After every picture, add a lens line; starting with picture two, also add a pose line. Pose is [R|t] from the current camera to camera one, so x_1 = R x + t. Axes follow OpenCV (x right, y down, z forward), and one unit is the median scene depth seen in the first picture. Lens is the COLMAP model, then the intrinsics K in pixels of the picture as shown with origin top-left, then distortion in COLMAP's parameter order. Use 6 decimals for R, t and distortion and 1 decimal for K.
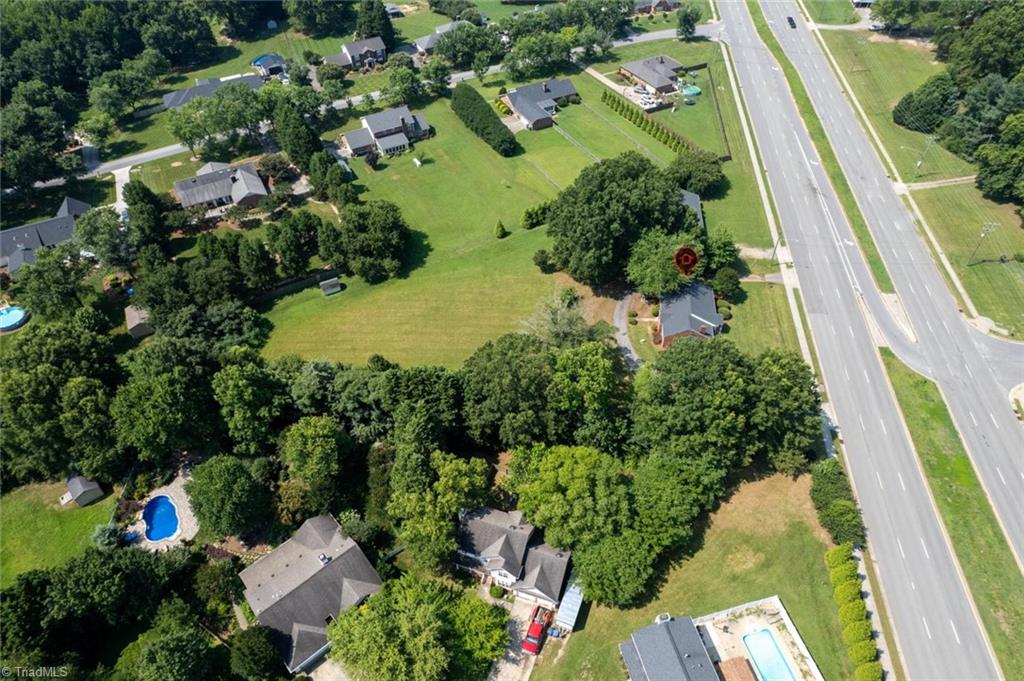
lens RADIAL K [[655.6, 0, 520.9], [0, 655.6, 338.7], [0, 0, 1]] dist [-0.040717, 0.025473]
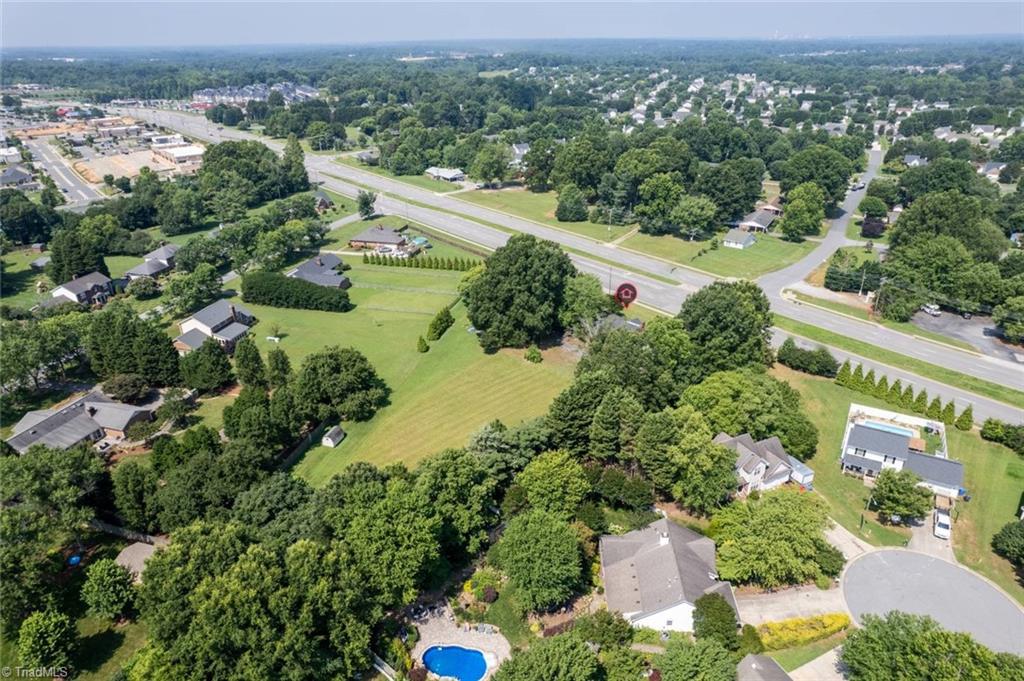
lens RADIAL K [[655.6, 0, 517.9], [0, 655.6, 344.9], [0, 0, 1]] dist [-0.040717, 0.025473]
pose [[0.701040, -0.306938, 0.643686, -0.469074], [0.509233, 0.847358, -0.150550, 0.055478], [-0.499223, 0.433328, 0.750335, 0.099668]]
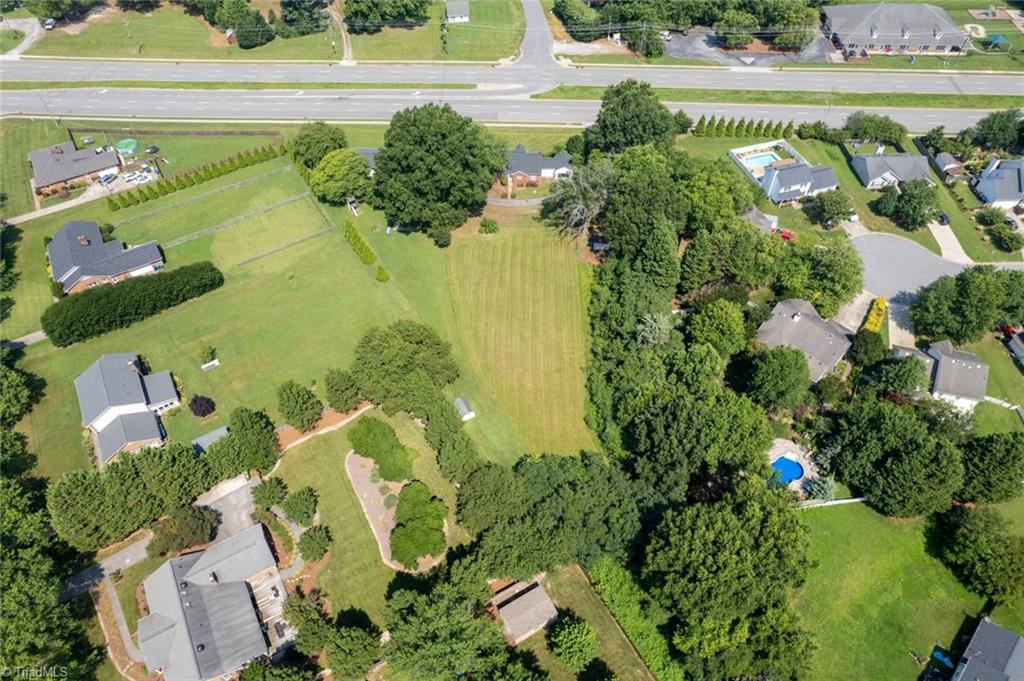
lens RADIAL K [[655.6, 0, 509.4], [0, 655.6, 343.1], [0, 0, 1]] dist [-0.040717, 0.025473]
pose [[-0.045496, -0.756163, 0.652799, -0.570245], [0.717167, 0.430184, 0.548282, -0.396852], [-0.695415, 0.493111, 0.522723, 0.330403]]
